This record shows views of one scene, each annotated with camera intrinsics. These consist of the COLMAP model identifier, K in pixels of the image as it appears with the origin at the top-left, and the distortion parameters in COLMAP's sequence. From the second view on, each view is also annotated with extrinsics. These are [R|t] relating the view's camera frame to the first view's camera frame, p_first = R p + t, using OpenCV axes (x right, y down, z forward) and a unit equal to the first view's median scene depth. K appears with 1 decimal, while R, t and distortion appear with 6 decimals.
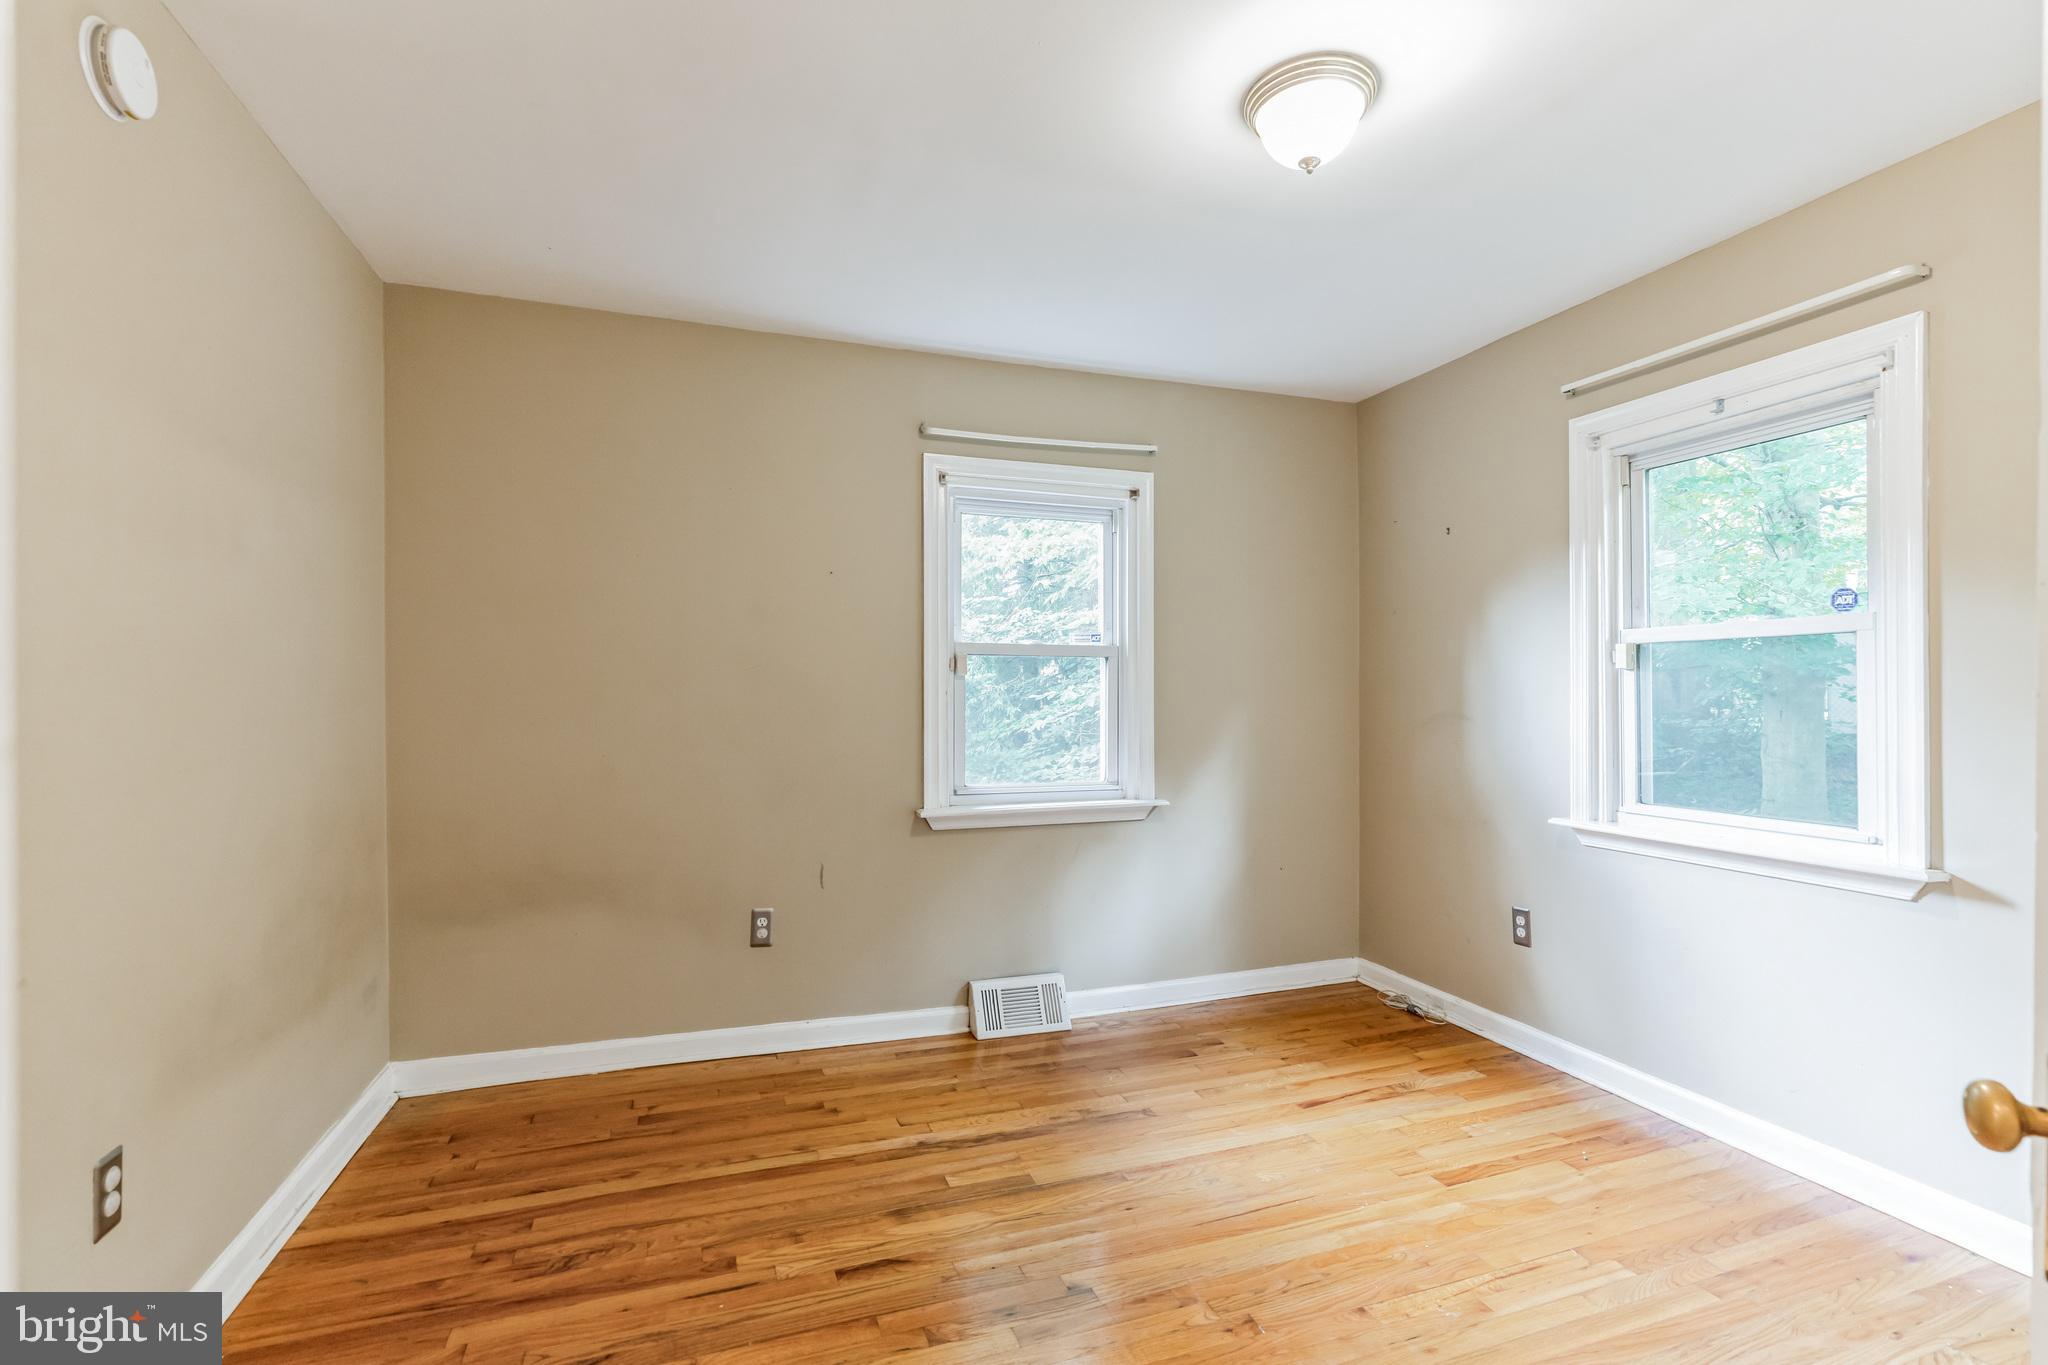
lens RADIAL K [[932.1, 0, 1024.0], [0, 932.1, 682.5], [0, 0, 1]] dist [-0.002898, -0.000093]
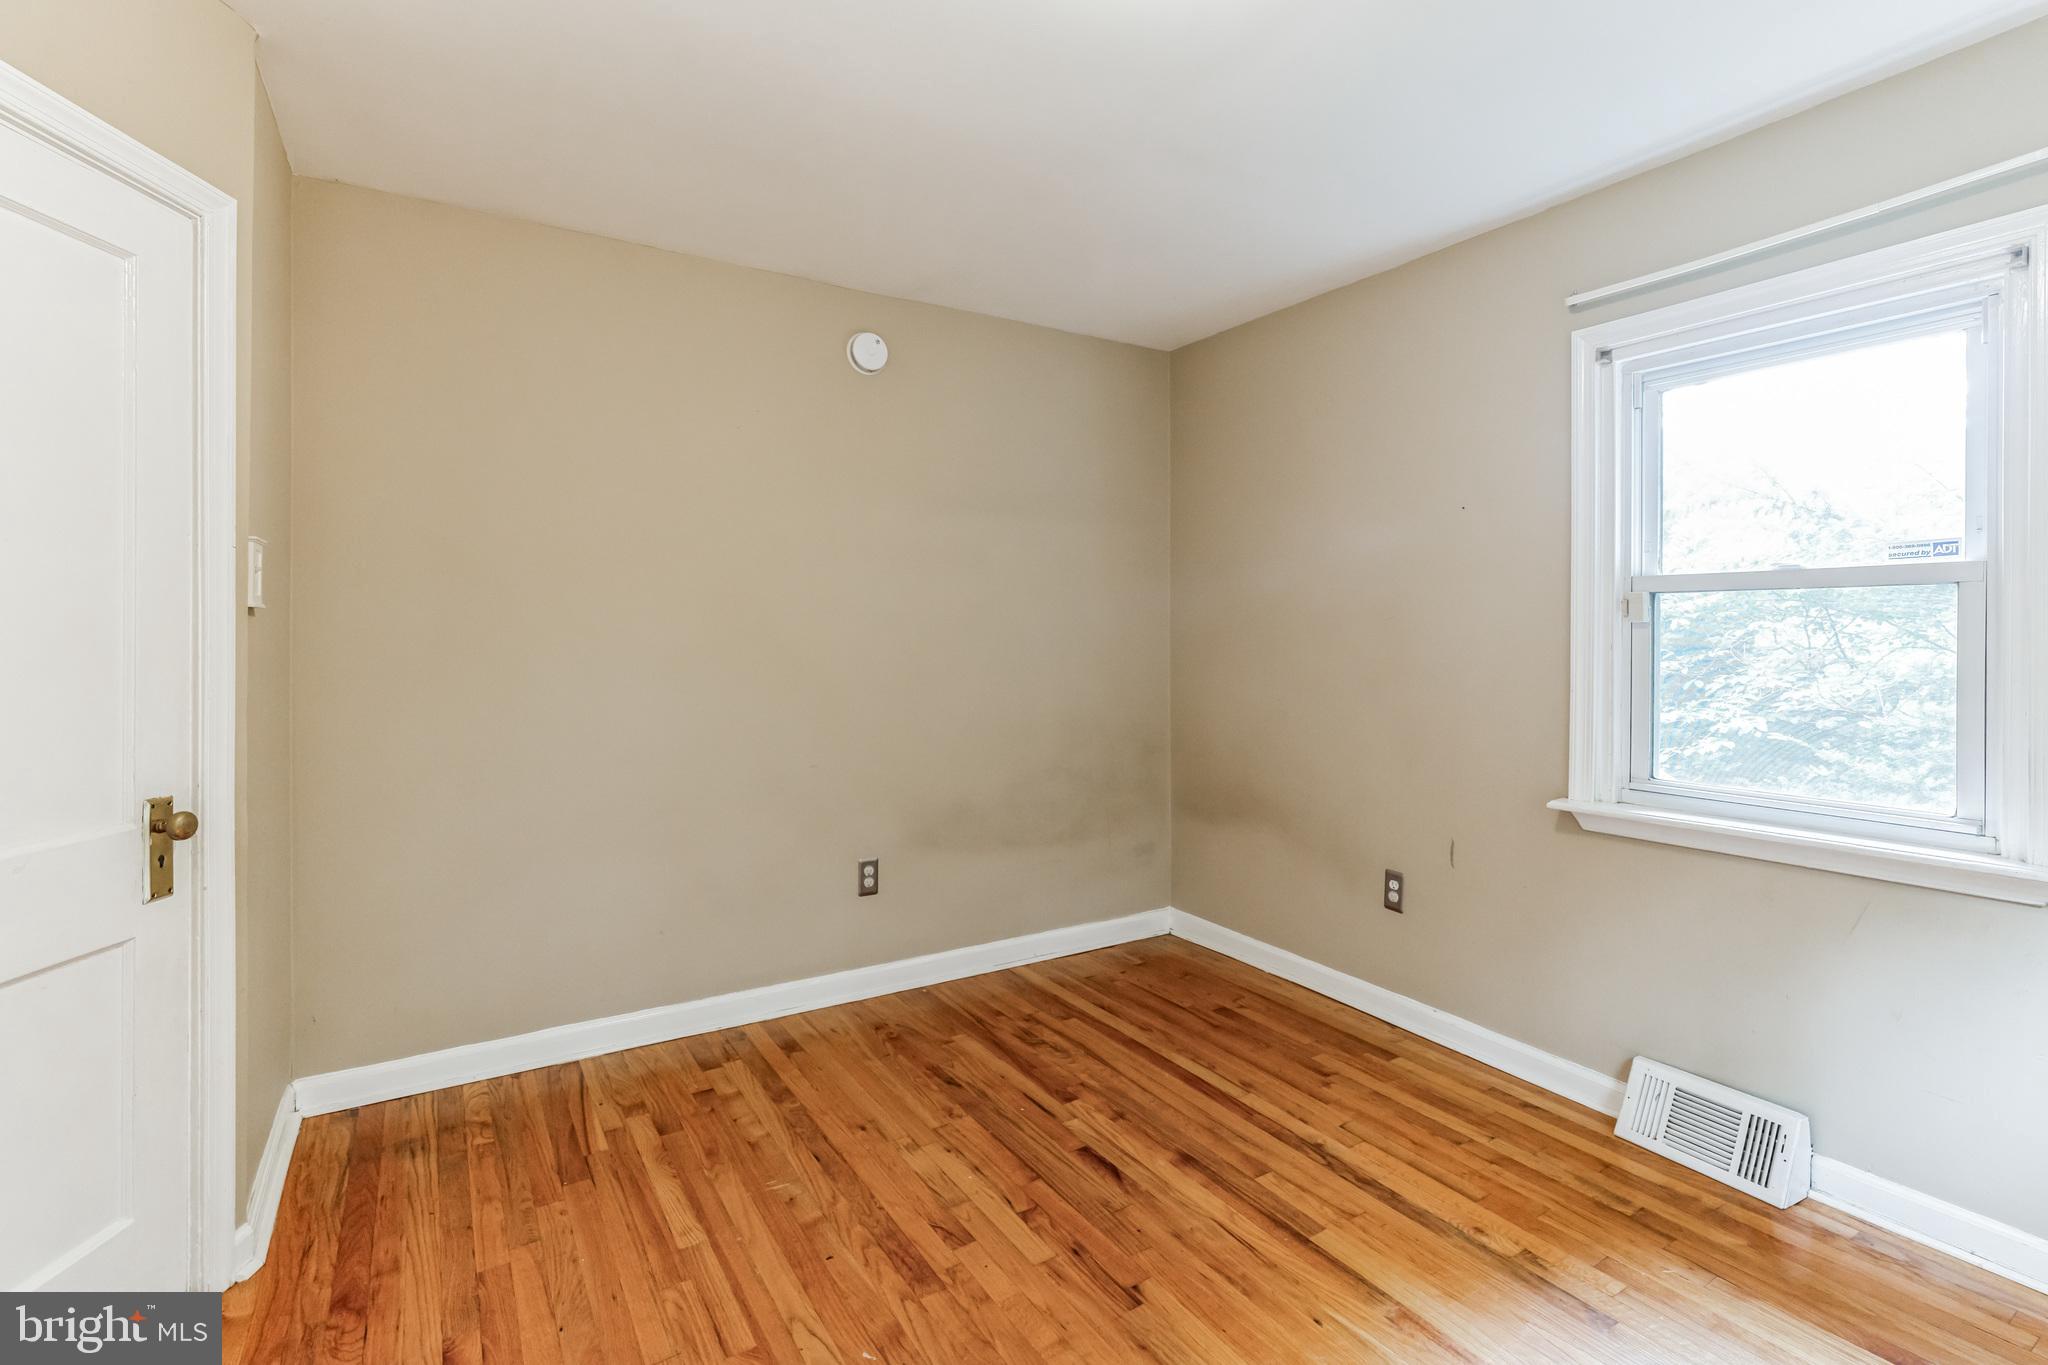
lens RADIAL K [[935.5, 0, 1024.4], [0, 935.5, 659.8], [0, 0, 1]] dist [-0.020100, 0.011502]
pose [[0.218123, 0.020677, -0.975702, 0.646574], [0.003380, 0.999754, 0.021942, 0.006126], [0.975915, -0.008084, 0.218000, 0.496167]]
